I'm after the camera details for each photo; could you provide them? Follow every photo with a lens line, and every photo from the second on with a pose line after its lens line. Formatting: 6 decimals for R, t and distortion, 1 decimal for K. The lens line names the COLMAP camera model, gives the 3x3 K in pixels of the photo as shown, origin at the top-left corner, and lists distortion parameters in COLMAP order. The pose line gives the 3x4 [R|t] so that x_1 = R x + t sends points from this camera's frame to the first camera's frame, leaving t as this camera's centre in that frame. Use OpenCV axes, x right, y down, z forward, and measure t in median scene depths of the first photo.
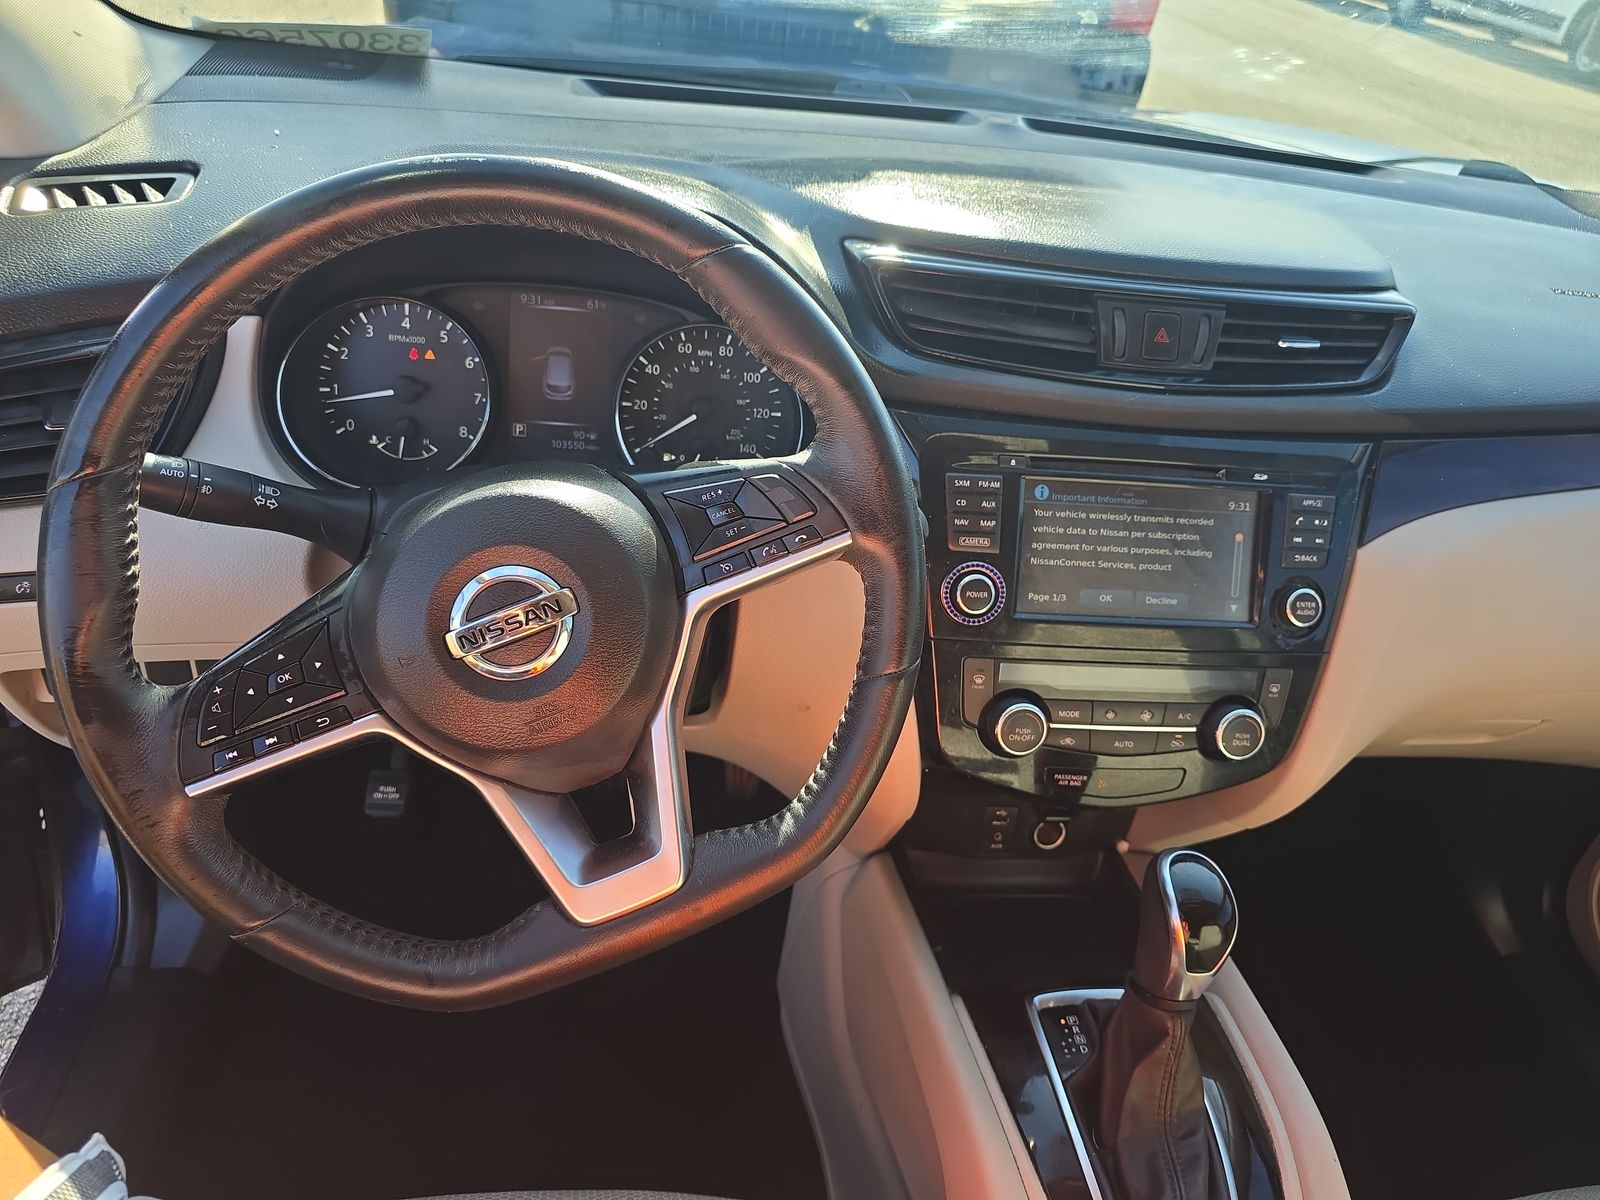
lens RADIAL K [[1076.9, 0, 800.0], [0, 1076.9, 600.0], [0, 0, 1]] dist [0.049989, -0.050177]
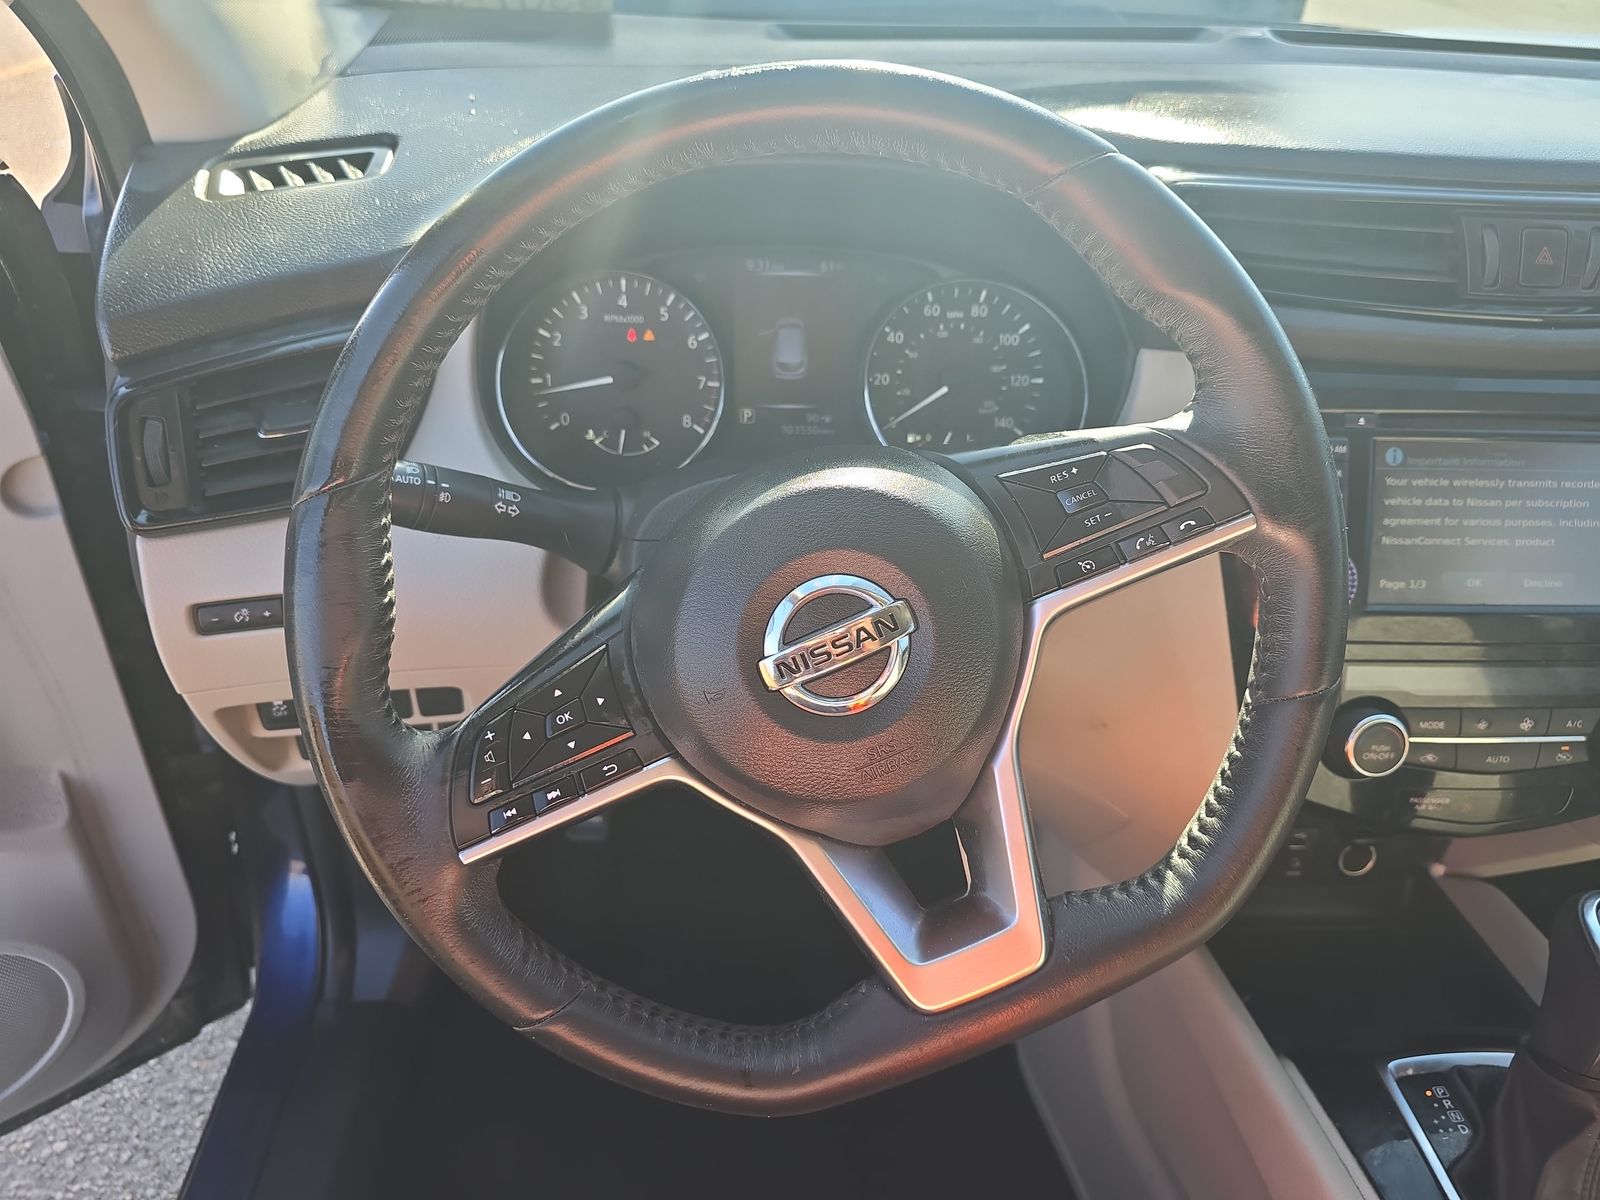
lens RADIAL K [[1074.4, 0, 800.0], [0, 1074.4, 600.0], [0, 0, 1]] dist [0.035756, -0.031809]
pose [[0.995012, -0.033926, -0.093805, -0.163663], [0.035051, 0.999332, 0.010372, -0.016423], [0.093391, -0.013608, 0.995537, 0.149468]]
